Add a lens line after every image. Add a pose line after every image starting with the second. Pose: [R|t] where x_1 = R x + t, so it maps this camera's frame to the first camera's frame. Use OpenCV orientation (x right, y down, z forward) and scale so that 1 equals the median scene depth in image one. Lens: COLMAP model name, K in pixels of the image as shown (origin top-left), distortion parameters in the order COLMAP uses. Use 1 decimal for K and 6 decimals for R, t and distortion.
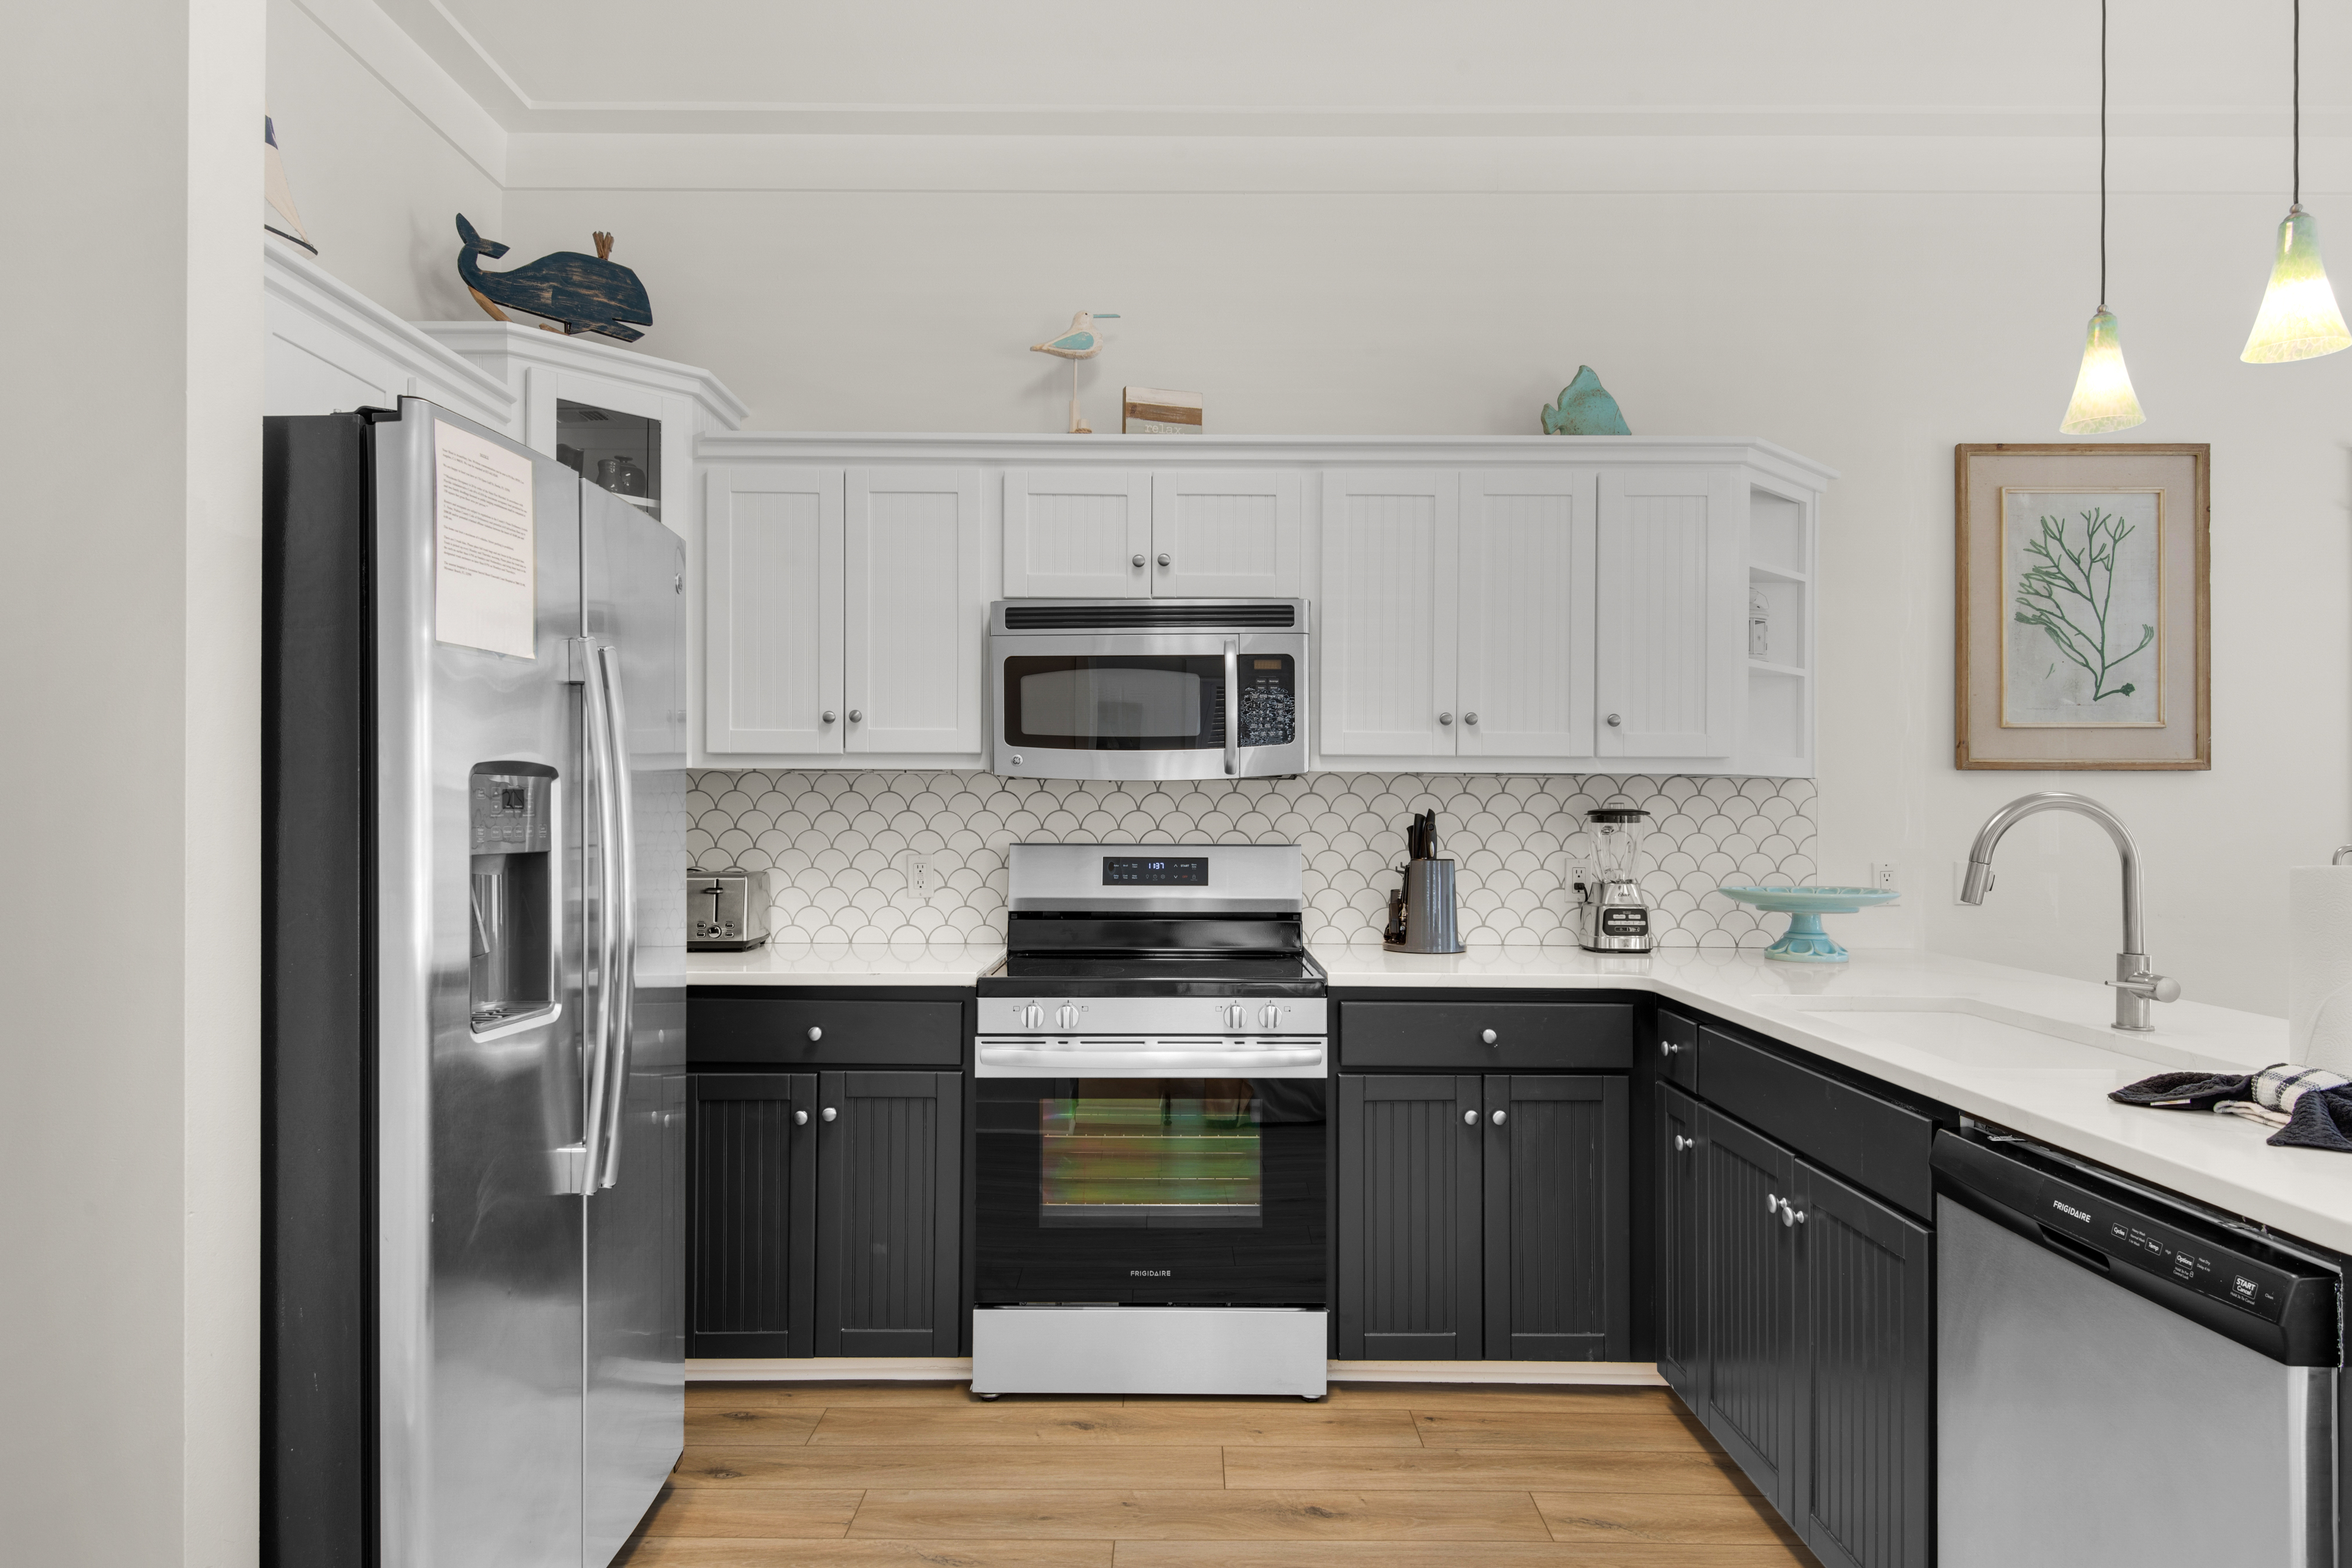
lens RADIAL K [[1423.4, 0, 1185.2], [0, 1423.4, 804.6], [0, 0, 1]] dist [0.021192, -0.013168]
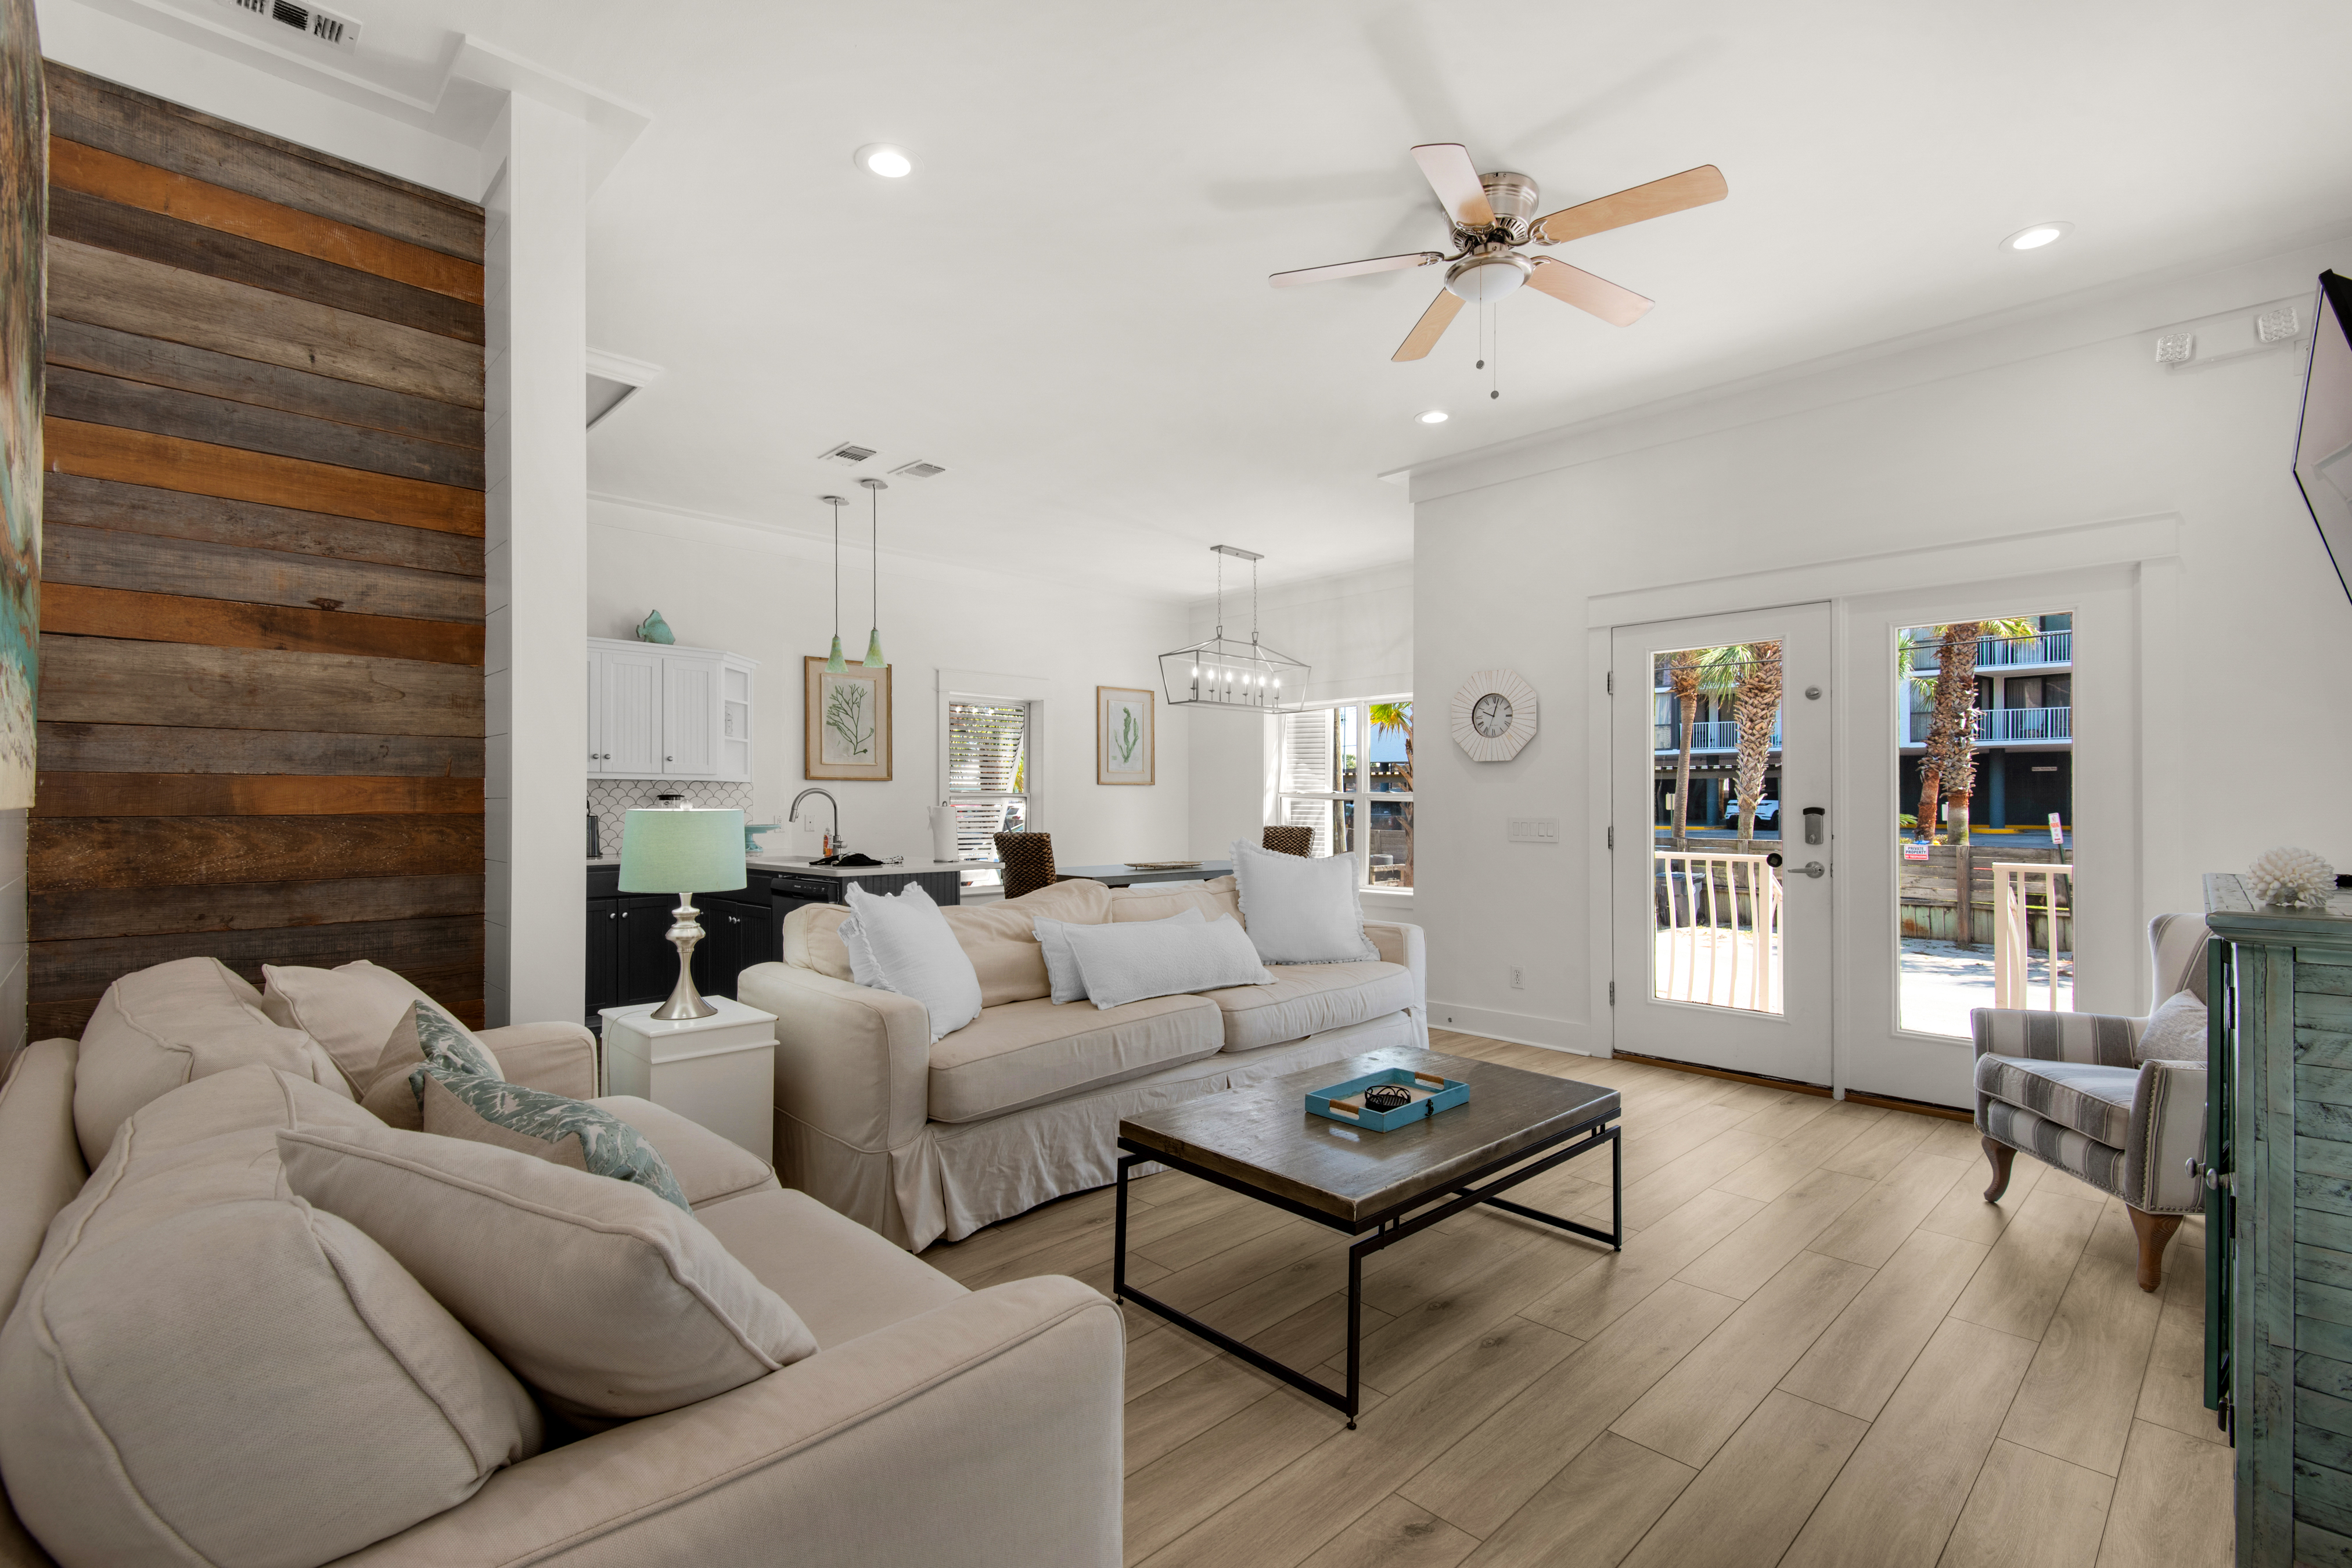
lens RADIAL K [[1071.5, 0, 1176.1], [0, 1071.5, 808.7], [0, 0, 1]] dist [0.013045, -0.007859]
pose [[0.719350, -0.008573, 0.694595, -0.344676], [0.002645, 0.999950, 0.009602, 0.011637], [-0.694643, -0.005070, 0.719337, -0.903183]]
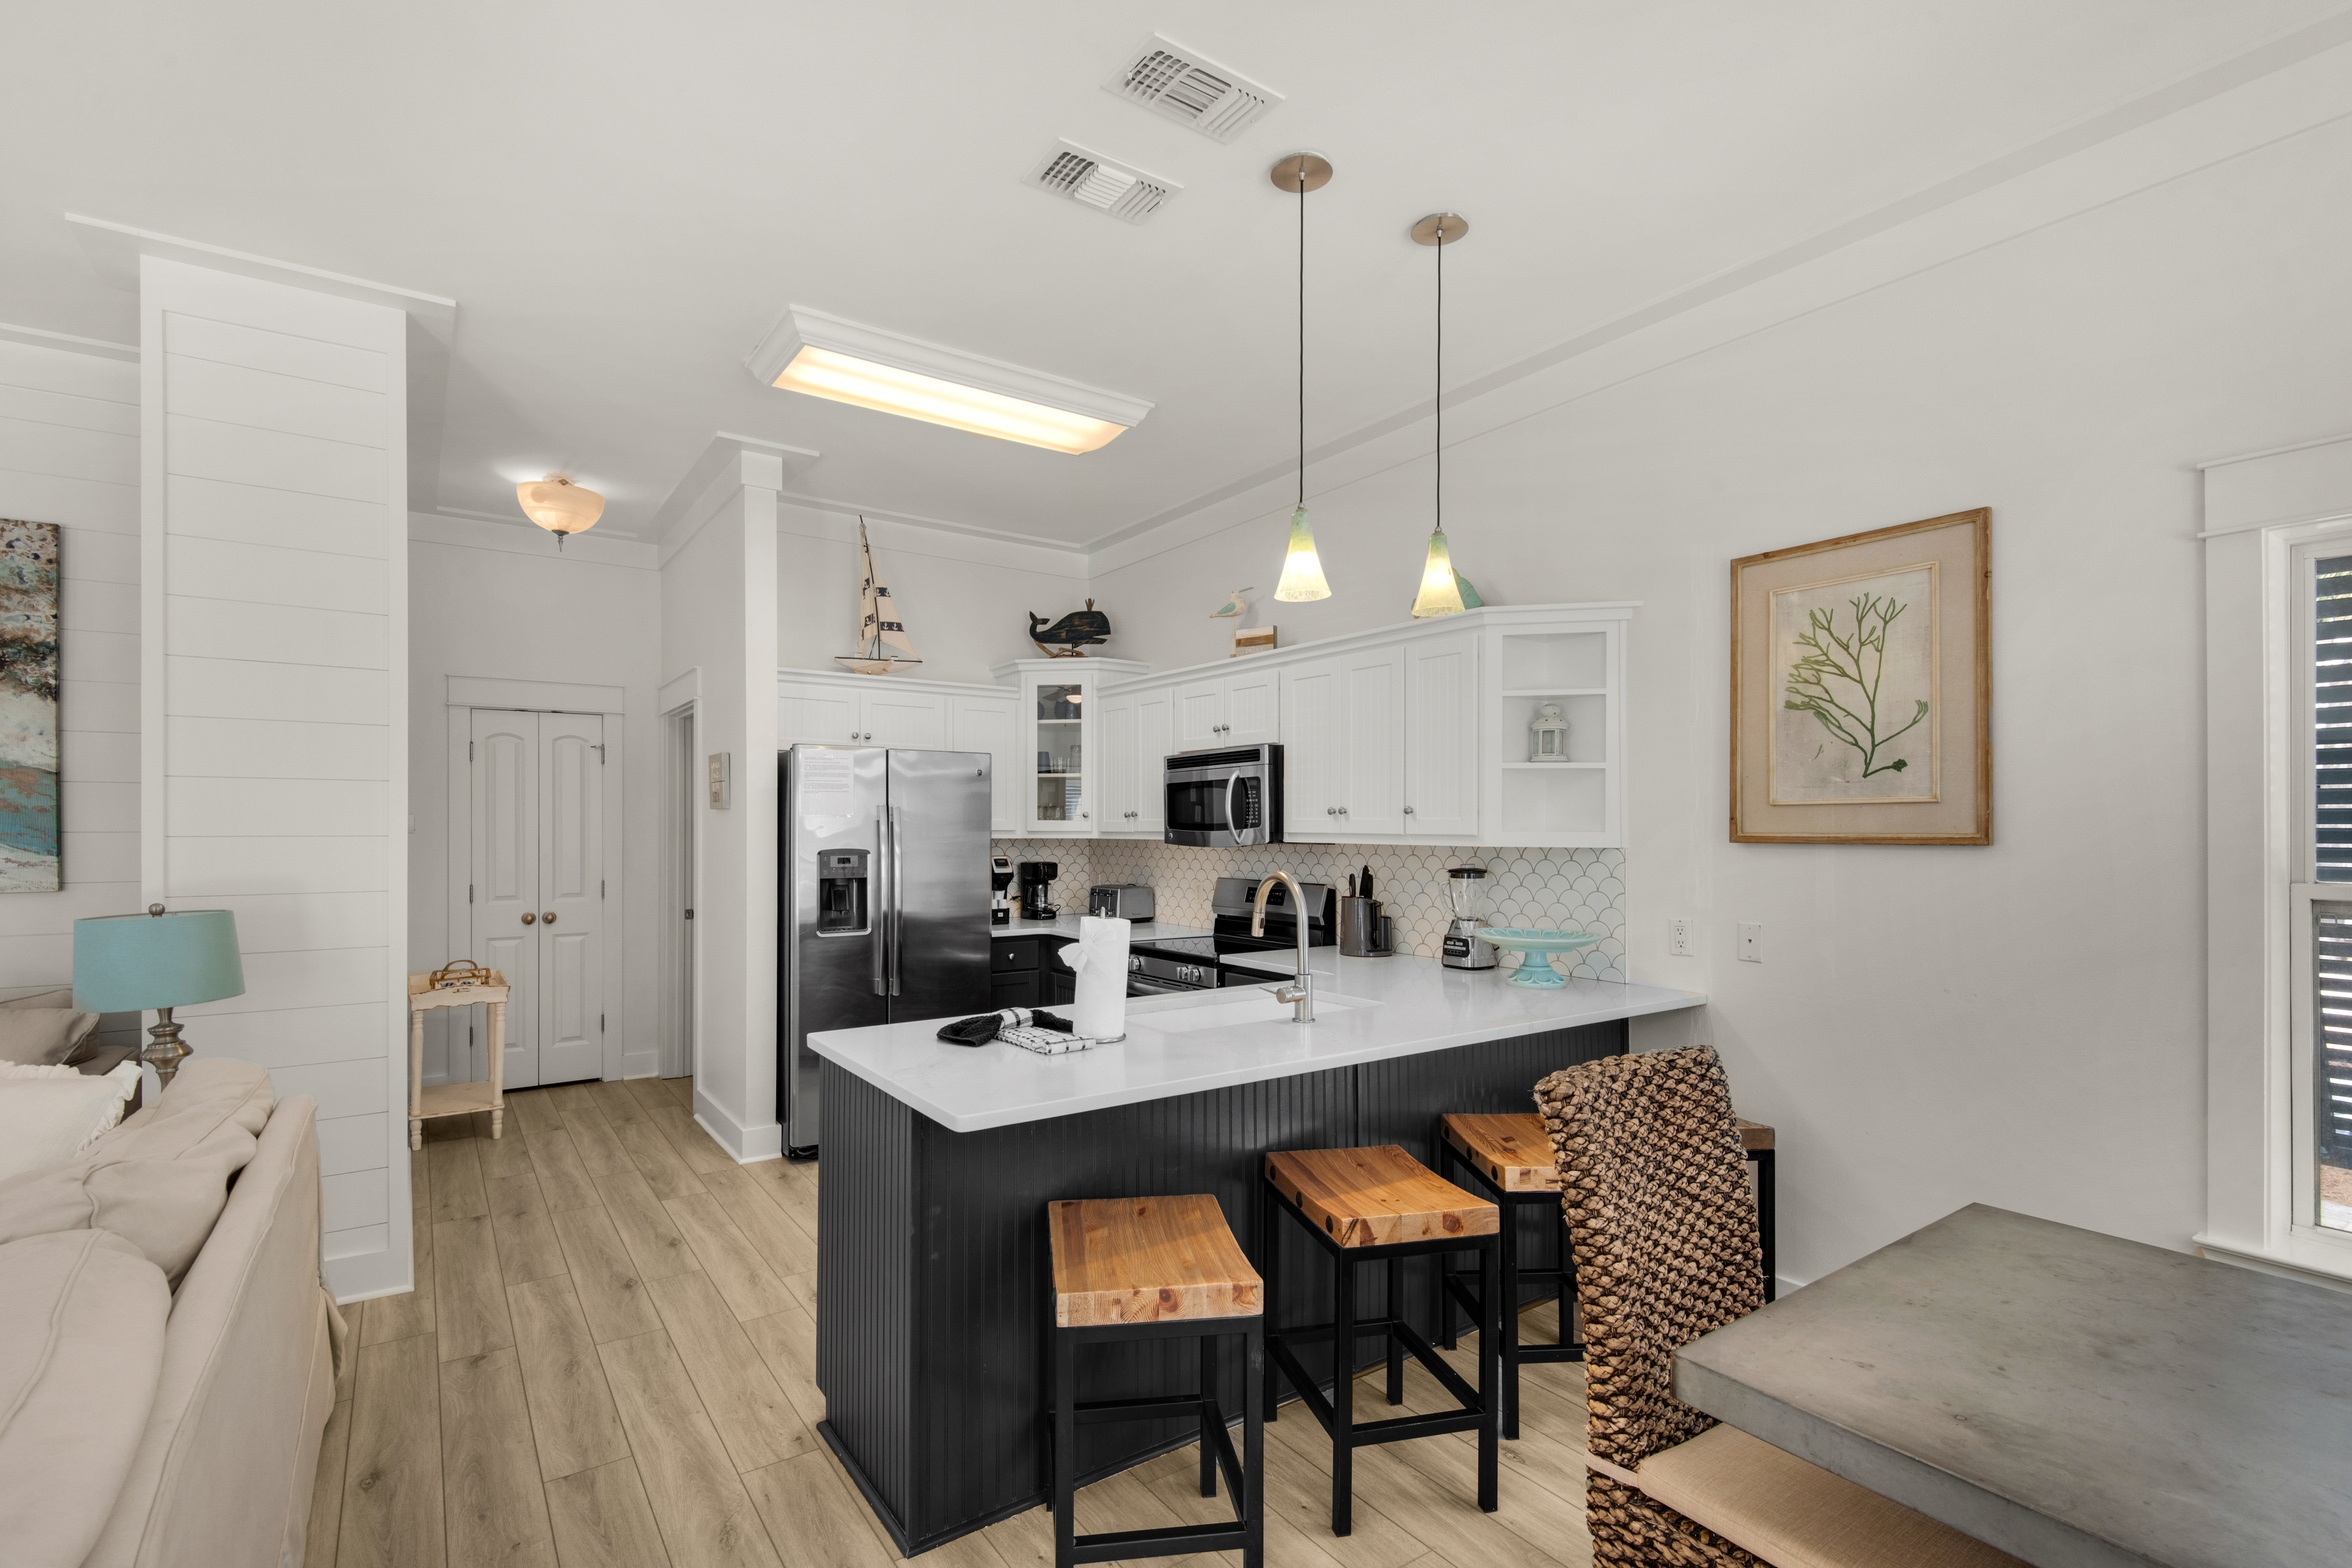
lens RADIAL K [[1071.5, 0, 1157.3], [0, 1071.5, 826.5], [0, 0, 1]] dist [0.013045, -0.007859]
pose [[0.565266, -0.003534, -0.824901, 1.012478], [0.003784, 0.999991, -0.001691, -0.038335], [0.824900, -0.002165, 0.565275, 0.132106]]
